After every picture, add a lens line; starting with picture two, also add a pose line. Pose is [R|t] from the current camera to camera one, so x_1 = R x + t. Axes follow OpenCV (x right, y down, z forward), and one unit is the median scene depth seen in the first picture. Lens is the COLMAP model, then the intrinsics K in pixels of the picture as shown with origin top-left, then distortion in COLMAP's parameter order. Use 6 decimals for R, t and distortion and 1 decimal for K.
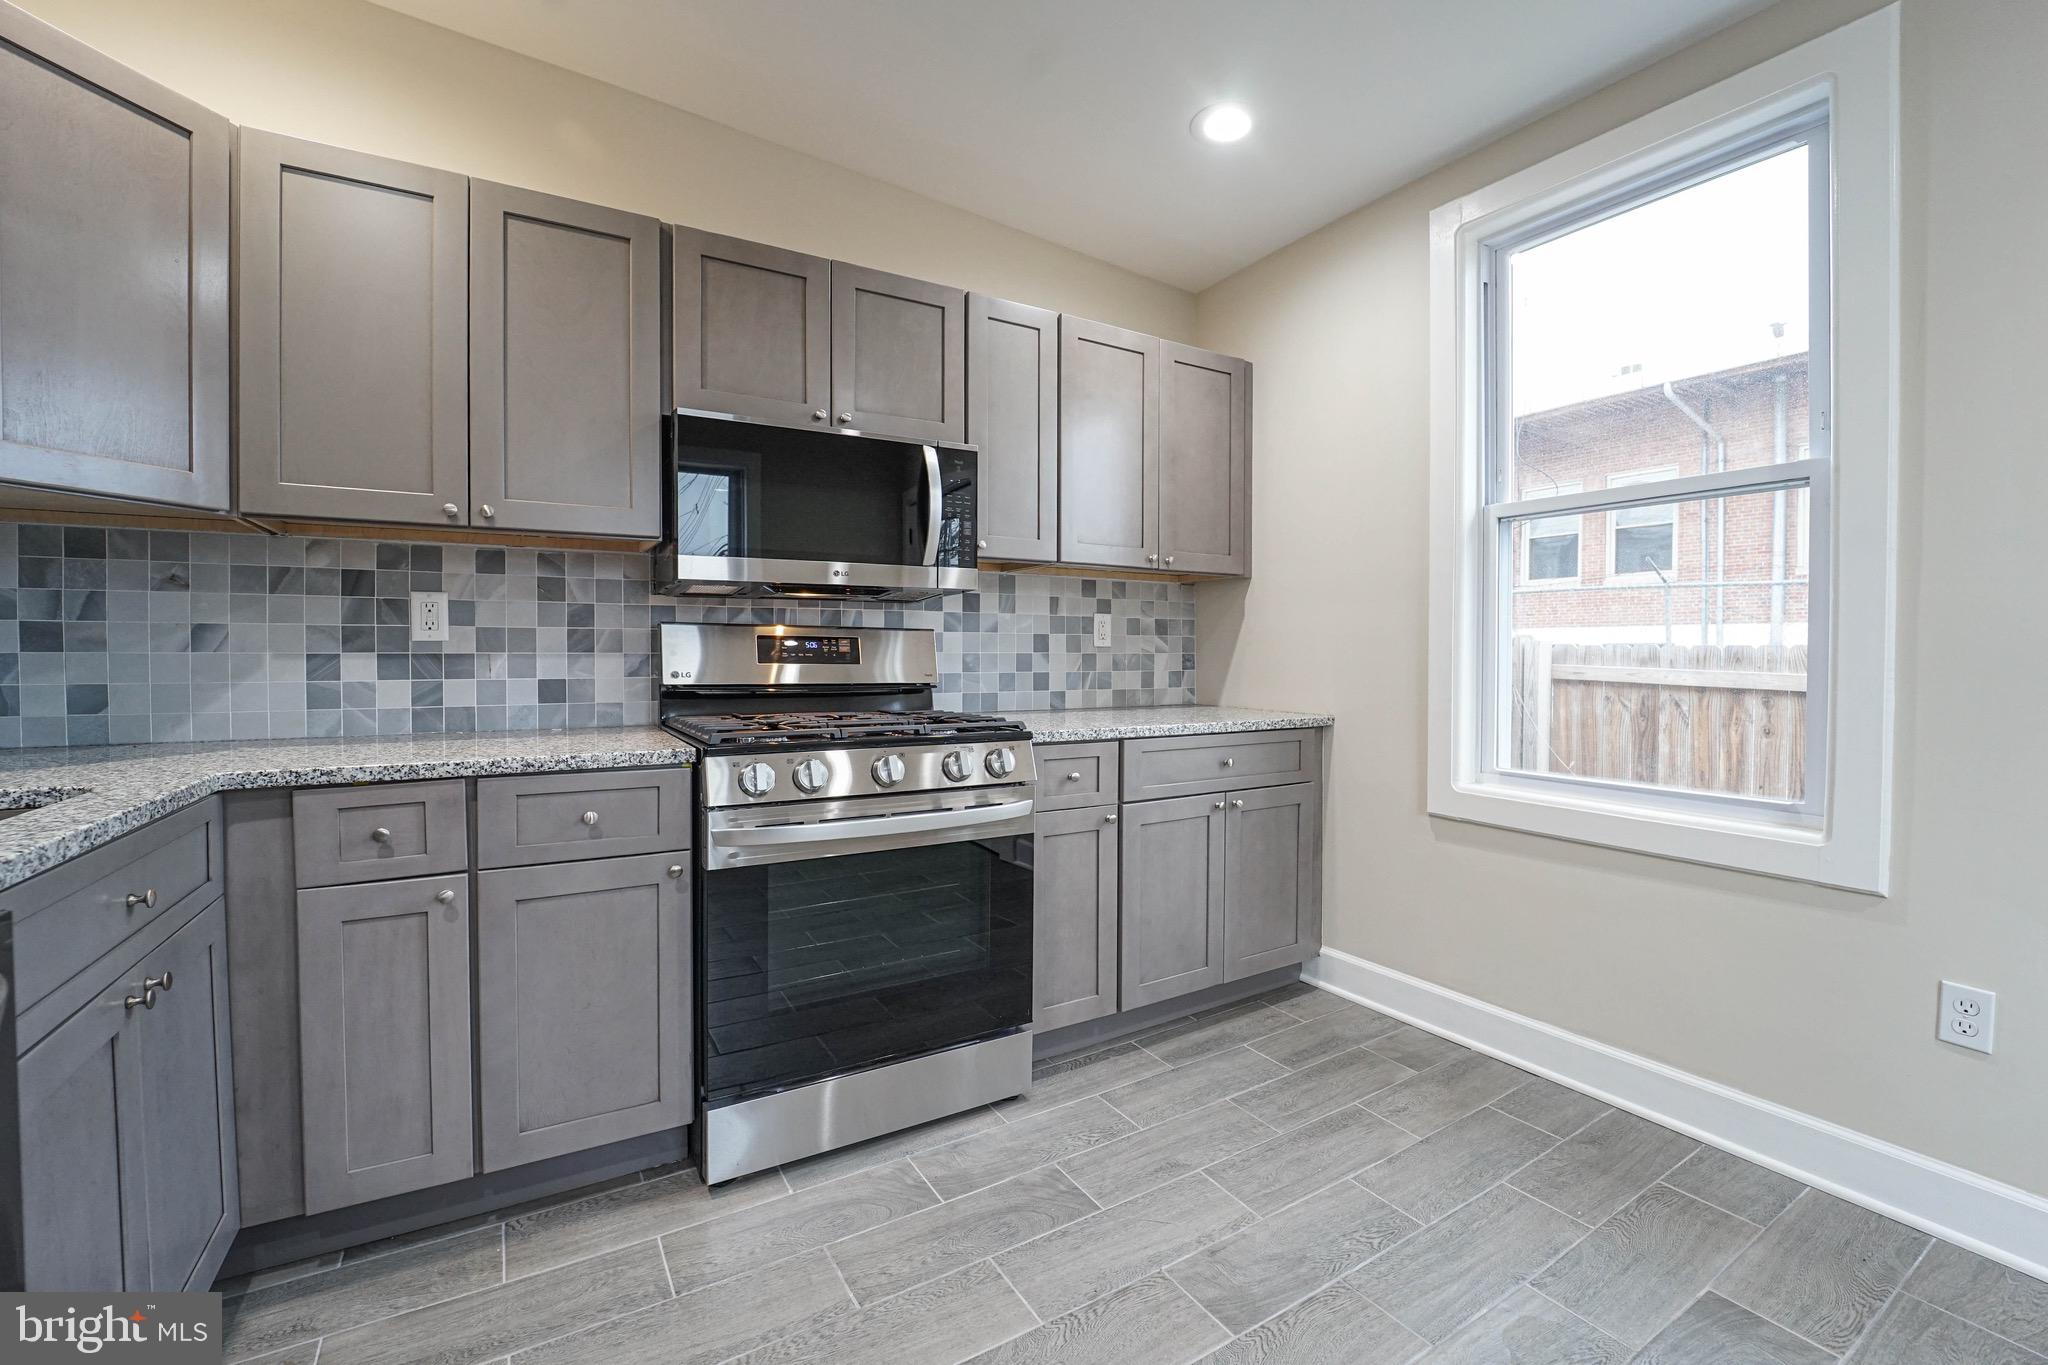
lens RADIAL K [[842.1, 0, 1009.0], [0, 842.1, 667.8], [0, 0, 1]] dist [-0.020812, -0.000596]
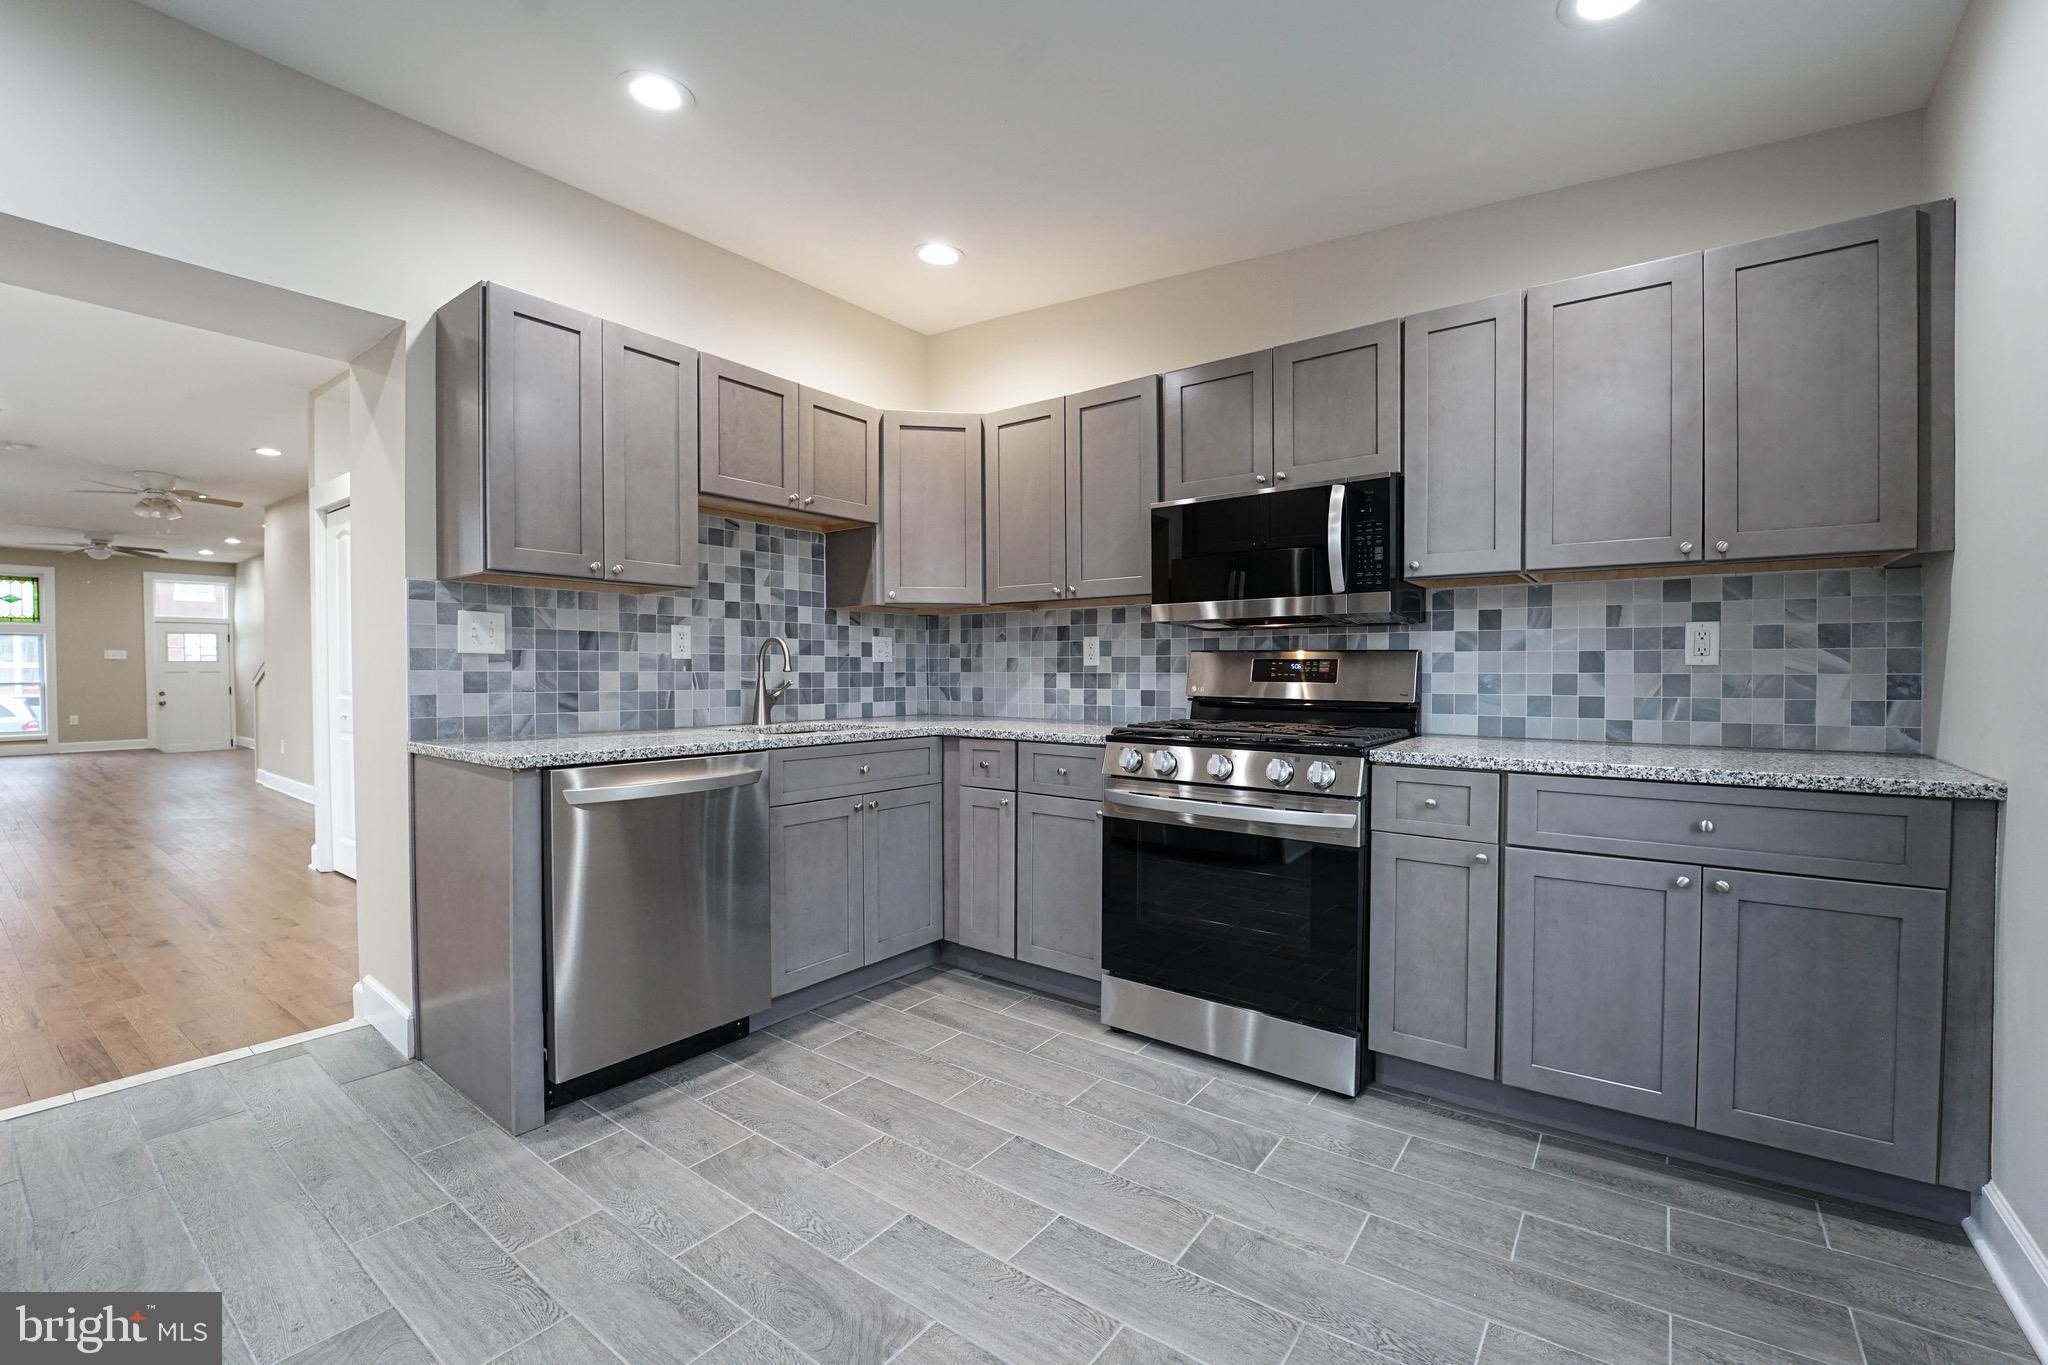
lens RADIAL K [[849.2, 0, 1056.9], [0, 849.2, 684.6], [0, 0, 1]] dist [-0.021715, 0.000122]
pose [[0.409940, 0.013166, -0.912018, 0.753302], [-0.016464, 0.999840, 0.007033, -0.004551], [0.911964, 0.012133, 0.410091, 0.214509]]
